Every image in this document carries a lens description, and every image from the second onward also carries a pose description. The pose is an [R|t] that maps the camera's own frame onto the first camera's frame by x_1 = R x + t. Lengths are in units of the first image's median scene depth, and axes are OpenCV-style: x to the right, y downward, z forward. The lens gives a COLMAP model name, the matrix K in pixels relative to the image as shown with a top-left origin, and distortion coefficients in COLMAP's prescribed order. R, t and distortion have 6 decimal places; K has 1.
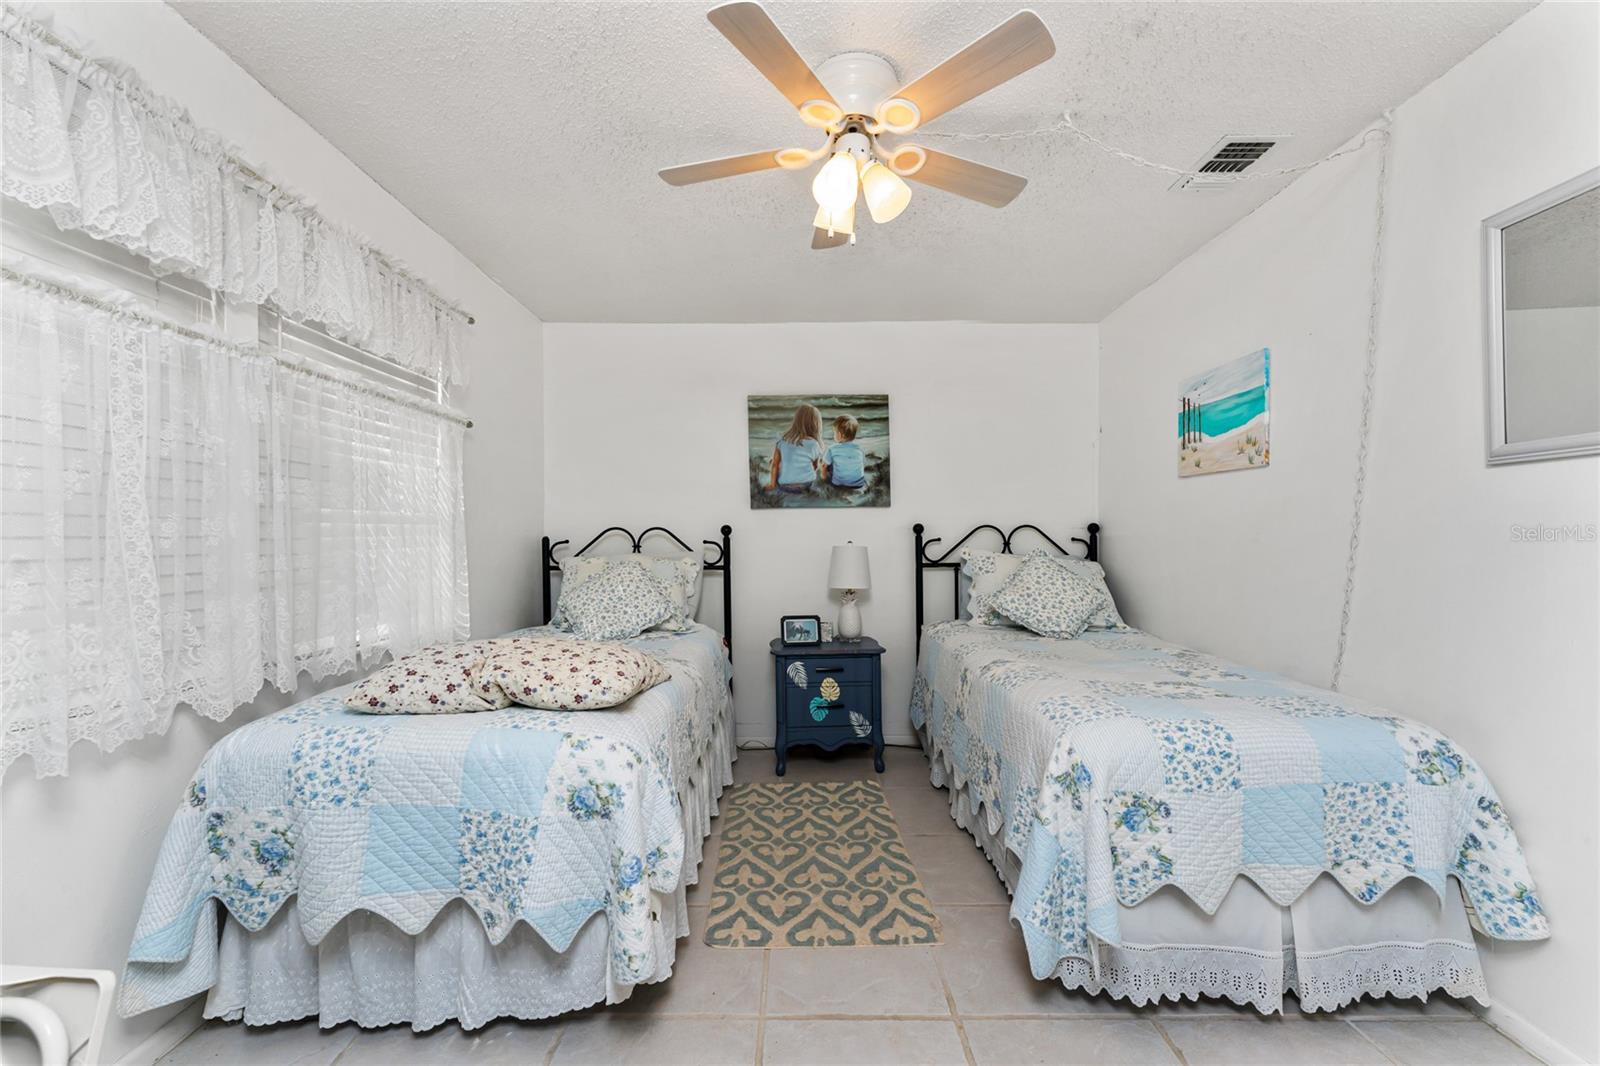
lens RADIAL K [[643.0, 0, 797.4], [0, 643.0, 535.5], [0, 0, 1]] dist [0.000226, 0.000386]
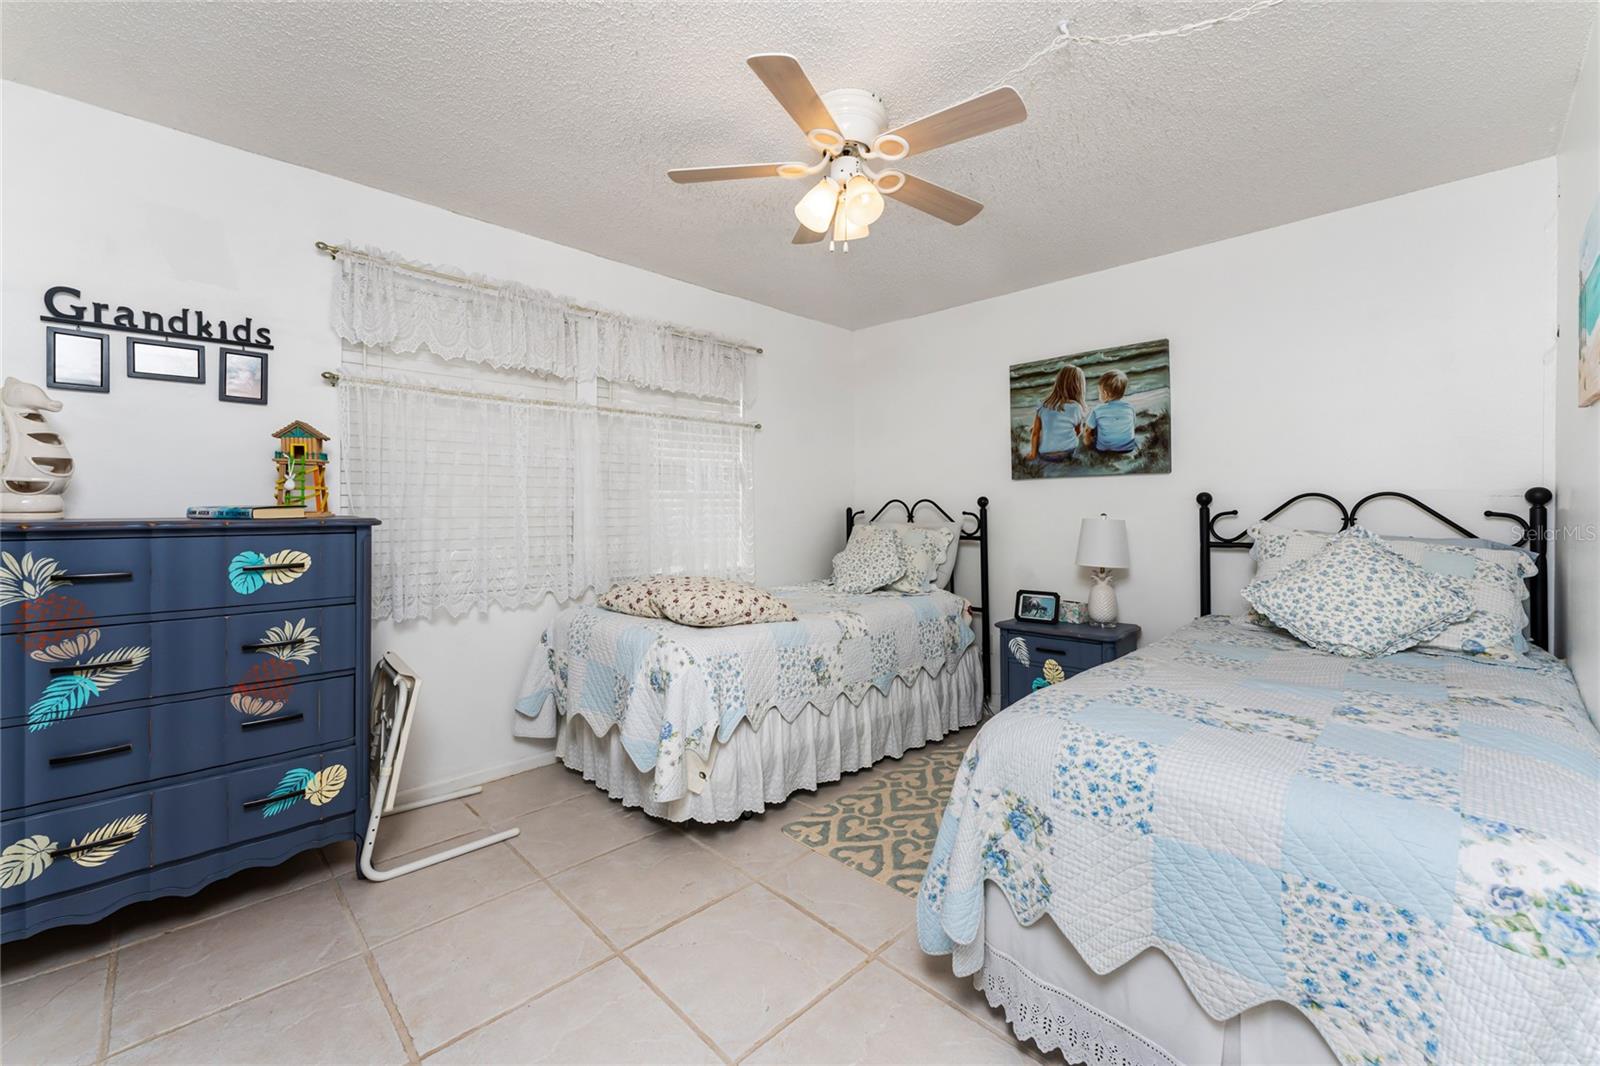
lens RADIAL K [[643.0, 0, 783.0], [0, 643.0, 504.7], [0, 0, 1]] dist [0.000226, 0.000386]
pose [[0.695333, -0.000700, -0.718688, 0.465970], [-0.001539, 0.999996, -0.002463, -0.000420], [0.718686, 0.002819, 0.695329, 0.071408]]
